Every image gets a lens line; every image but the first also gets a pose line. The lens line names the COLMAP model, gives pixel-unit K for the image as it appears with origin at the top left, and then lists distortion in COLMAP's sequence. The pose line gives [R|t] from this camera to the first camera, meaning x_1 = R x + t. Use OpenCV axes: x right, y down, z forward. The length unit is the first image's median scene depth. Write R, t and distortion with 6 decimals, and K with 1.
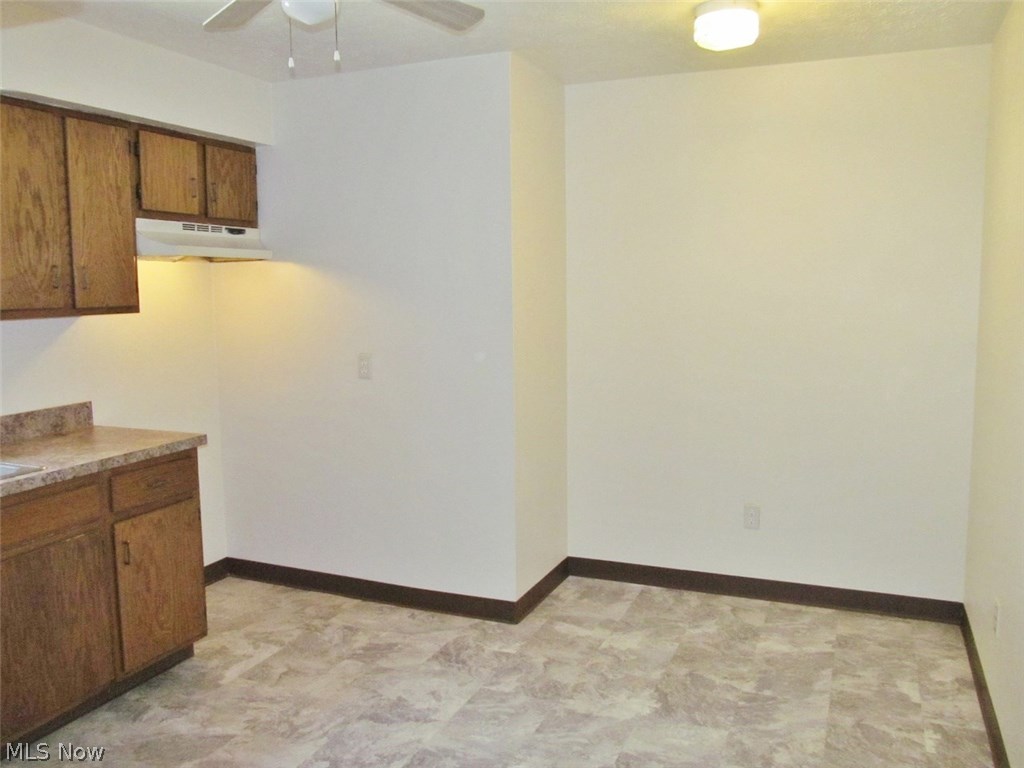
lens RADIAL K [[875.4, 0, 505.5], [0, 875.4, 387.1], [0, 0, 1]] dist [-0.054124, 0.005731]
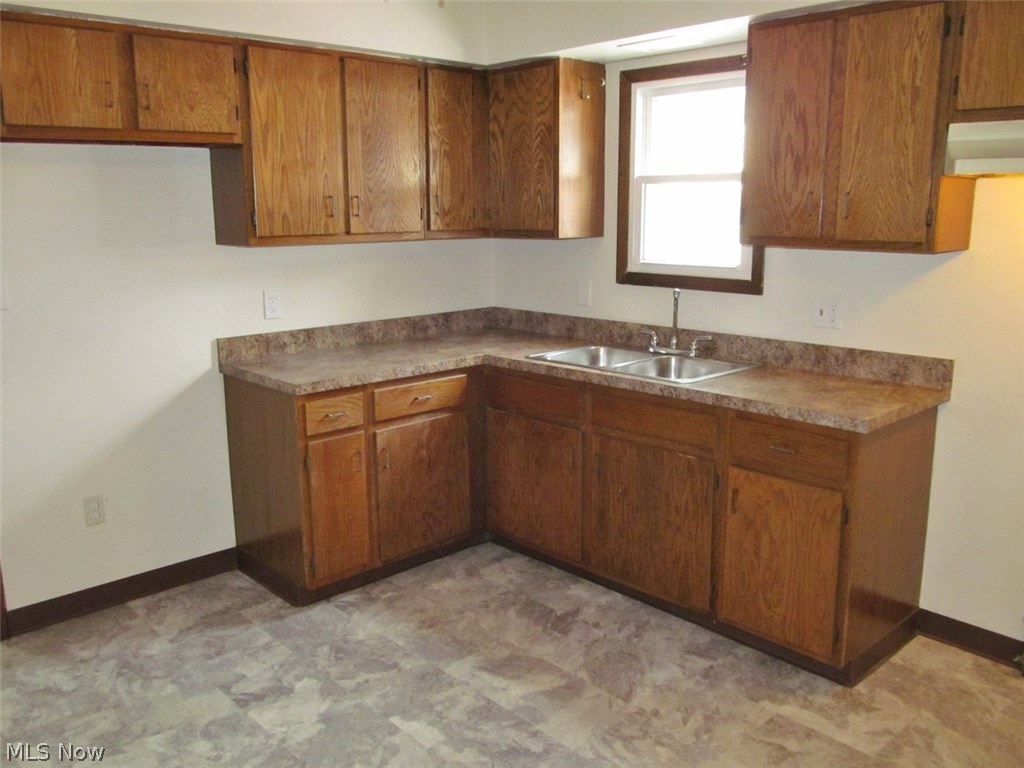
lens RADIAL K [[875.4, 0, 505.5], [0, 875.4, 387.1], [0, 0, 1]] dist [-0.054124, 0.005731]
pose [[-0.434240, 0.194665, -0.879512, 0.483334], [-0.095309, 0.960961, 0.259749, -0.151020], [0.895741, 0.196619, -0.398734, 1.127365]]
